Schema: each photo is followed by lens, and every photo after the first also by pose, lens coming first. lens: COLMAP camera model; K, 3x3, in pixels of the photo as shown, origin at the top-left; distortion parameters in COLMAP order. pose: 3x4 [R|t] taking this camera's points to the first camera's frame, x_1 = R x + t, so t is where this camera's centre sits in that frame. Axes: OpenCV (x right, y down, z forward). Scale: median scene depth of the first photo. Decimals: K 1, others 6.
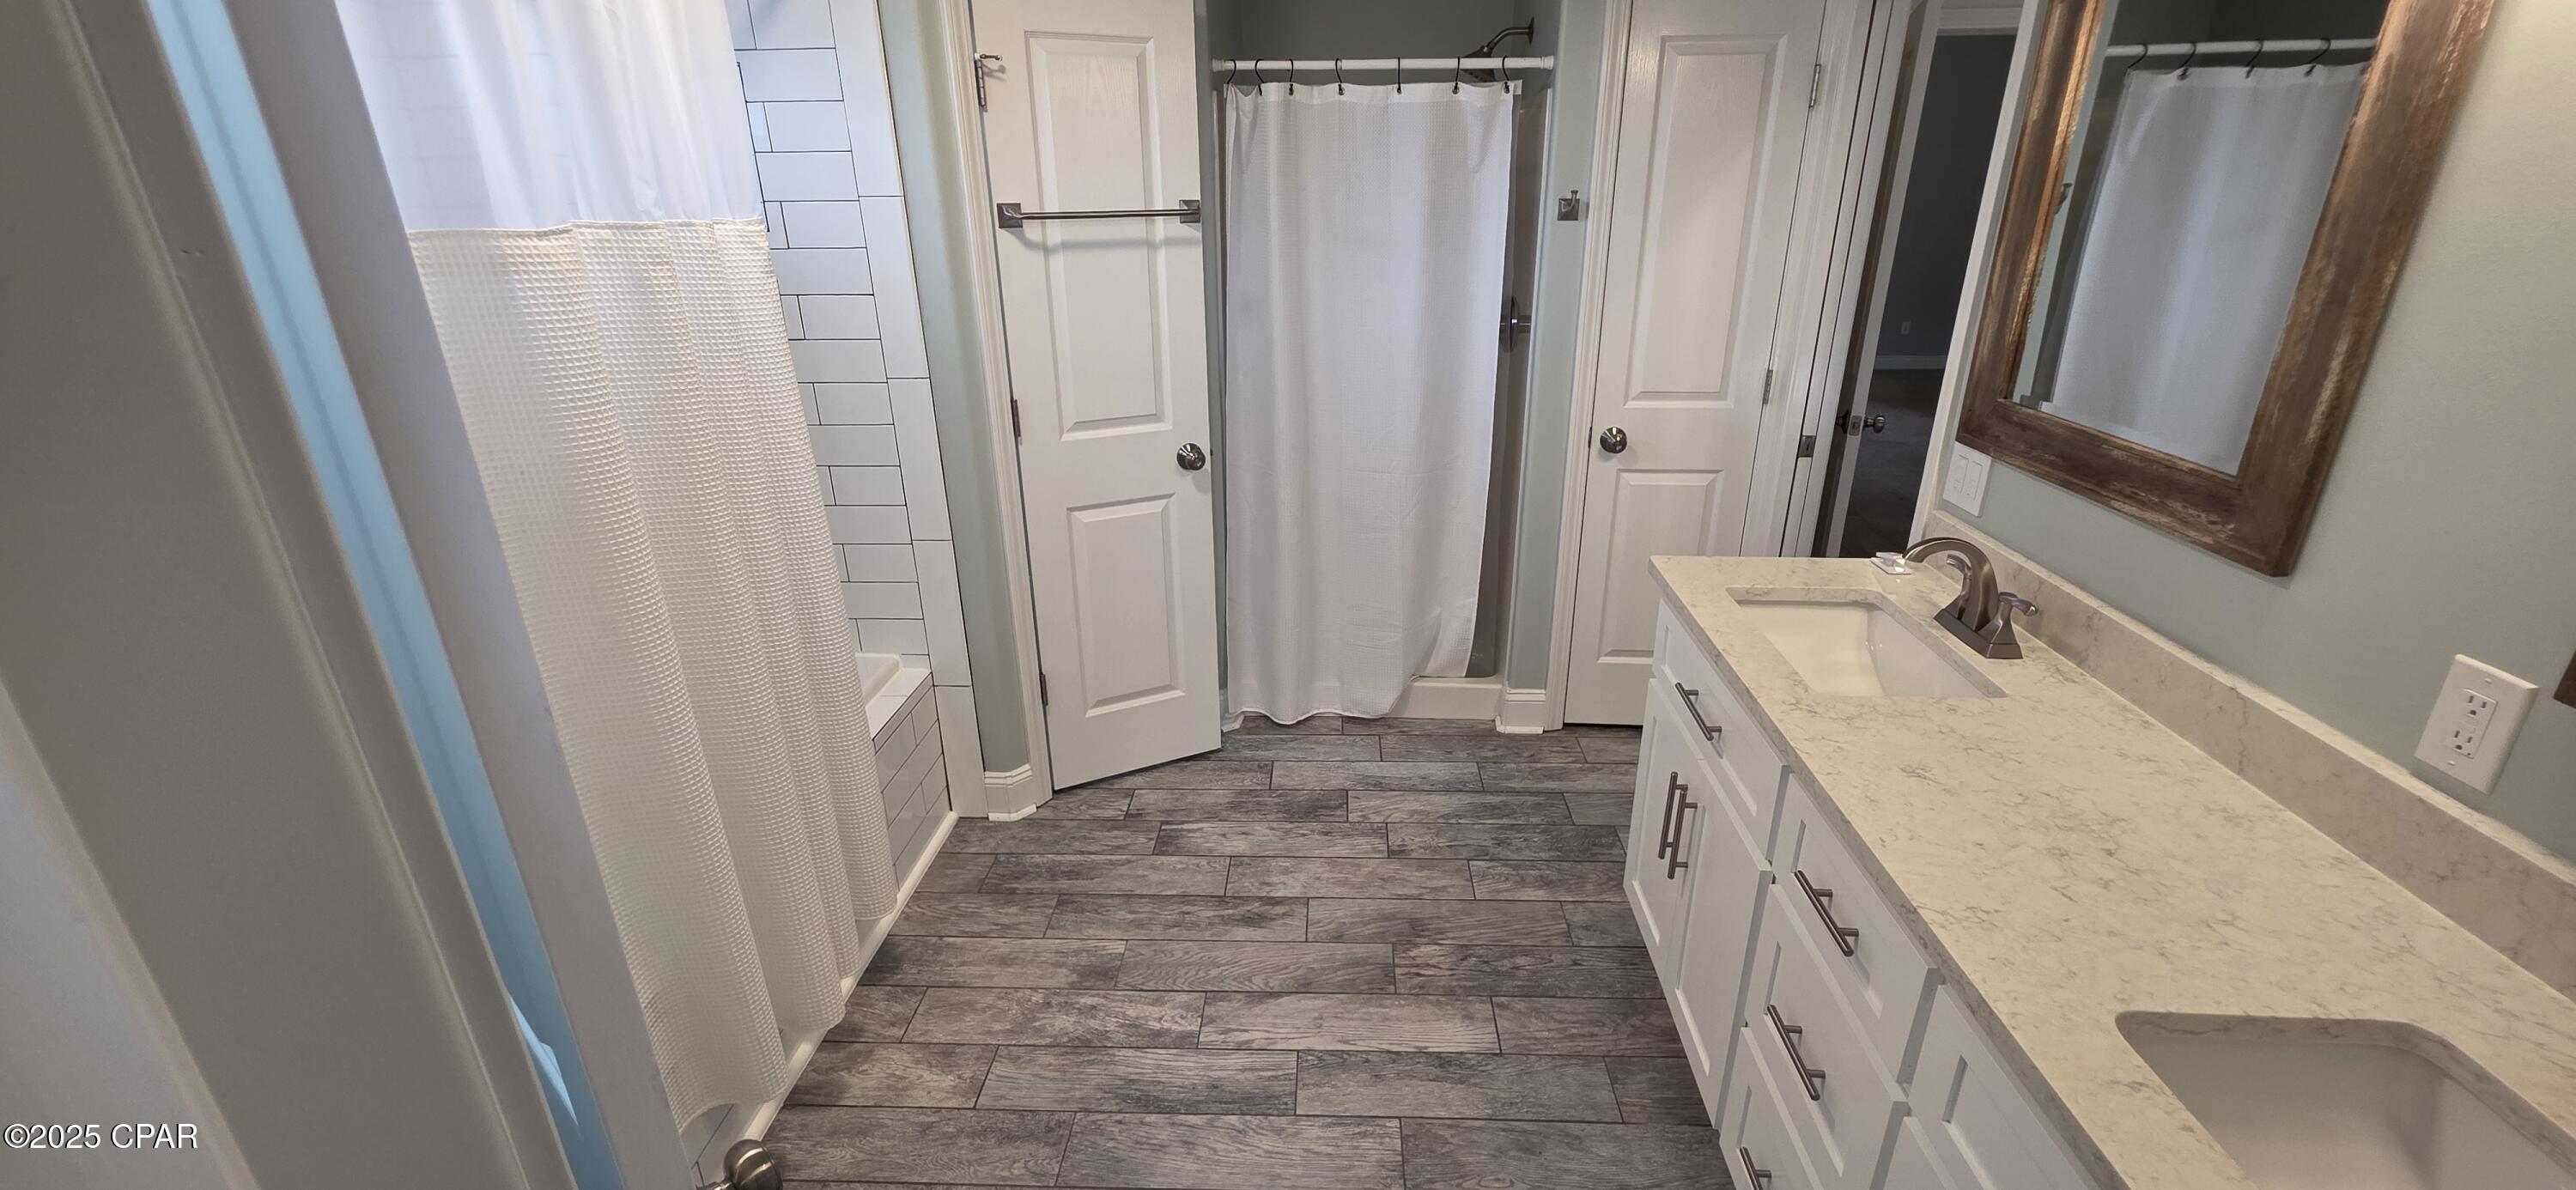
lens RADIAL K [[1027.5, 0, 1298.5], [0, 1027.5, 582.7], [0, 0, 1]] dist [-0.002188, 0.000300]
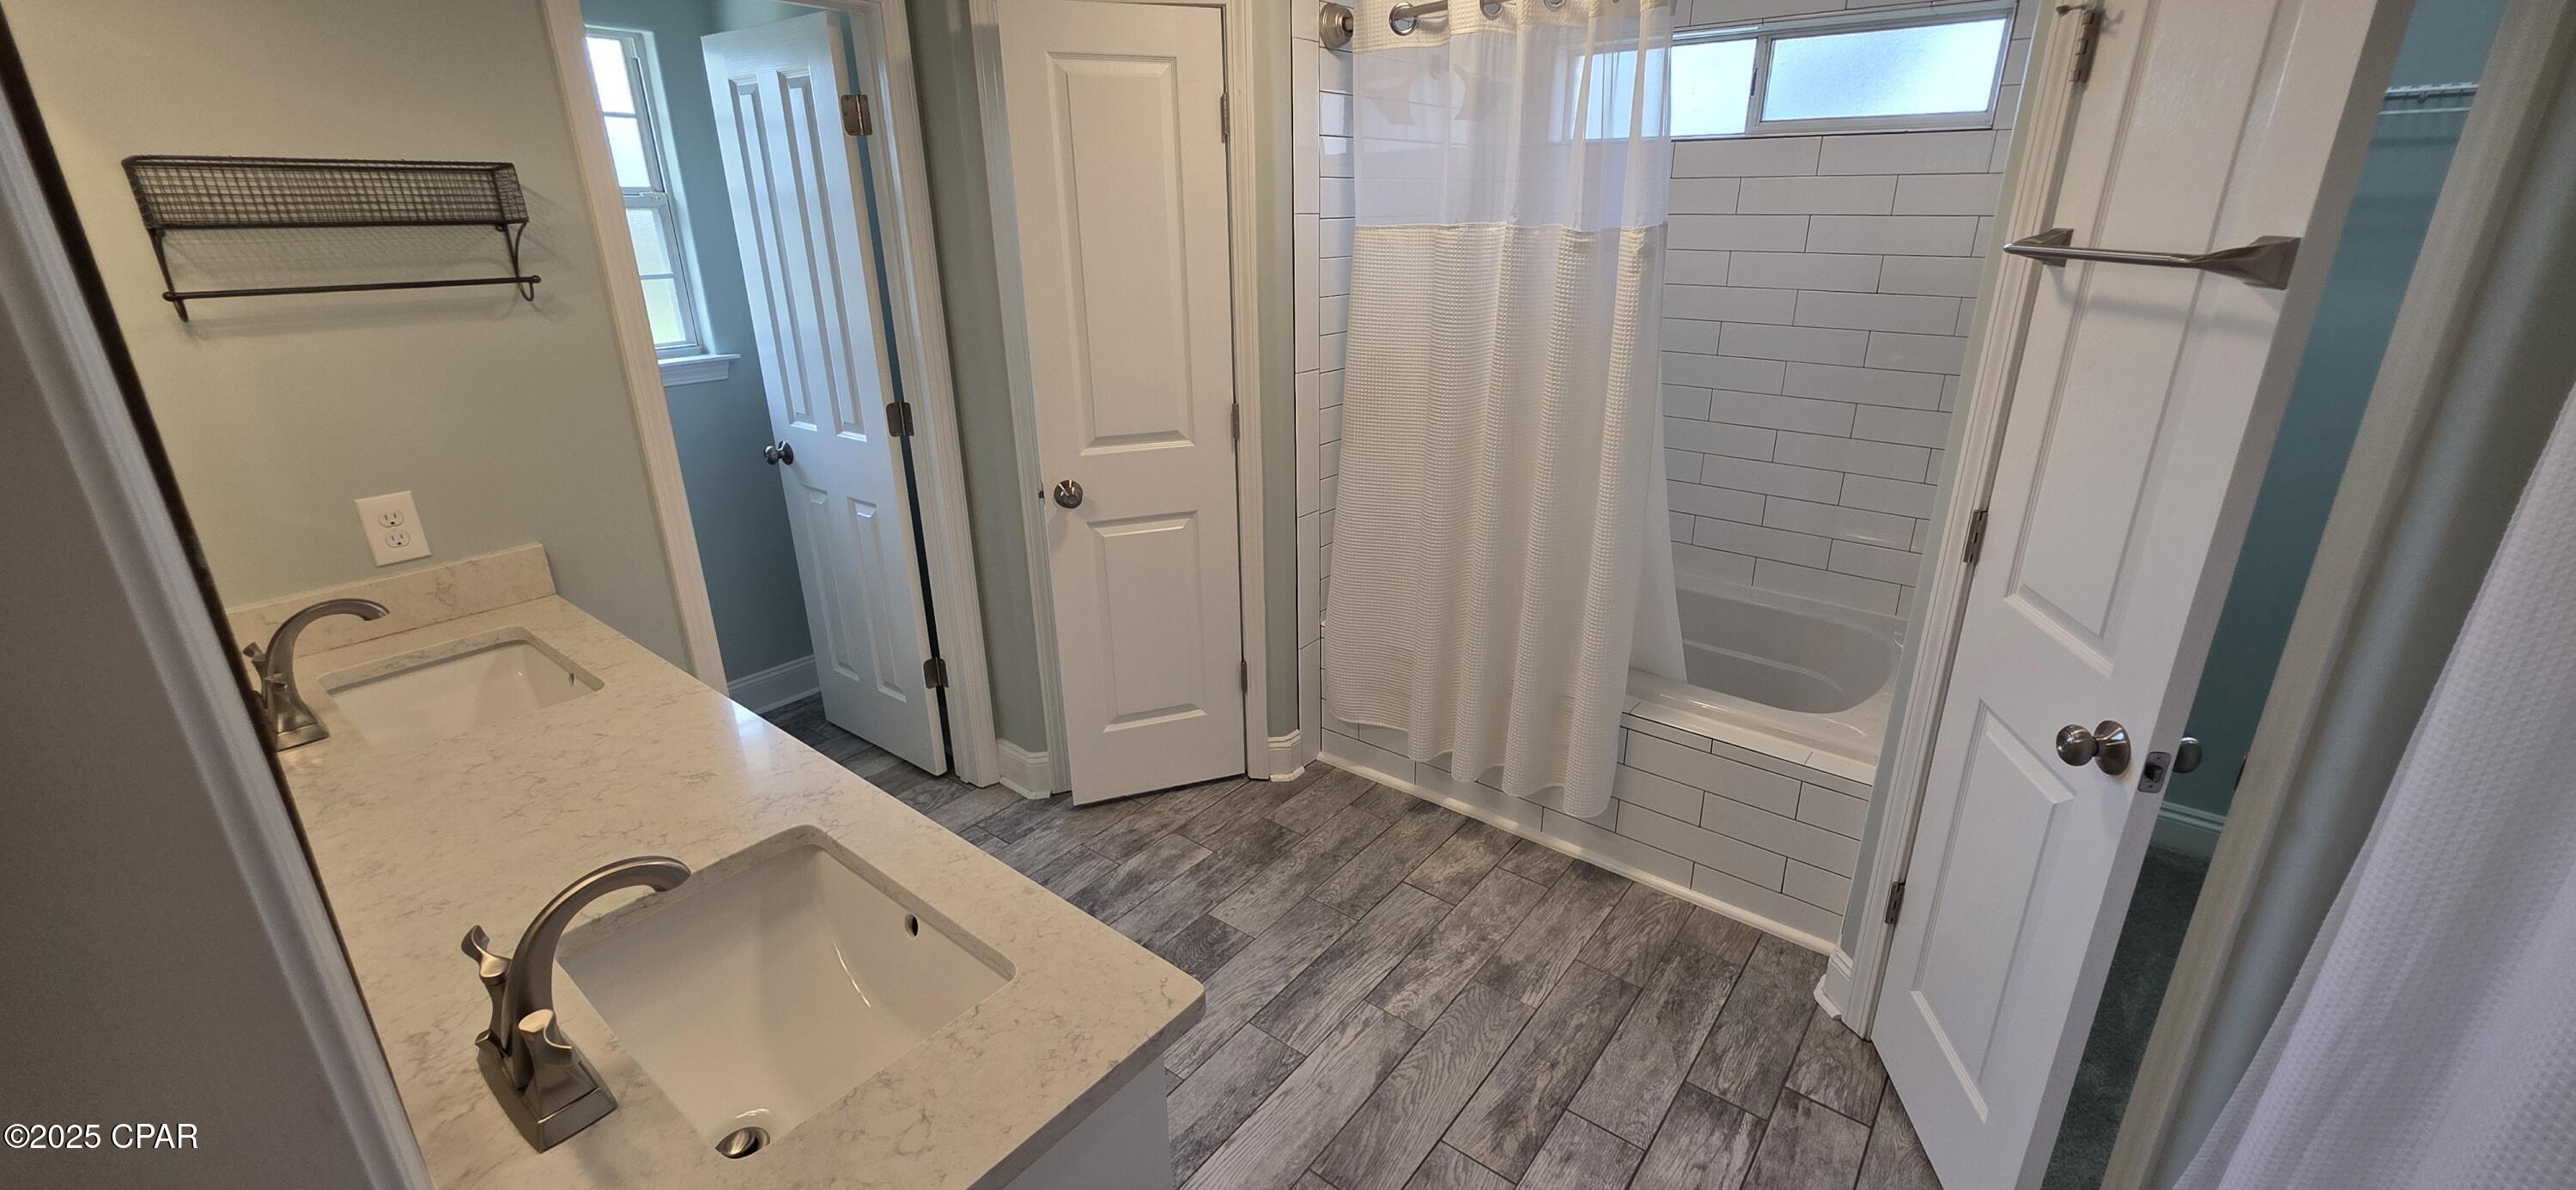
lens RADIAL K [[1027.5, 0, 1301.7], [0, 1027.5, 584.7], [0, 0, 1]] dist [-0.002188, 0.000300]
pose [[-0.582789, 0.289740, -0.759215, 0.589036], [-0.286962, 0.800707, 0.525852, -0.414262], [0.760270, 0.524327, -0.383499, 1.057838]]
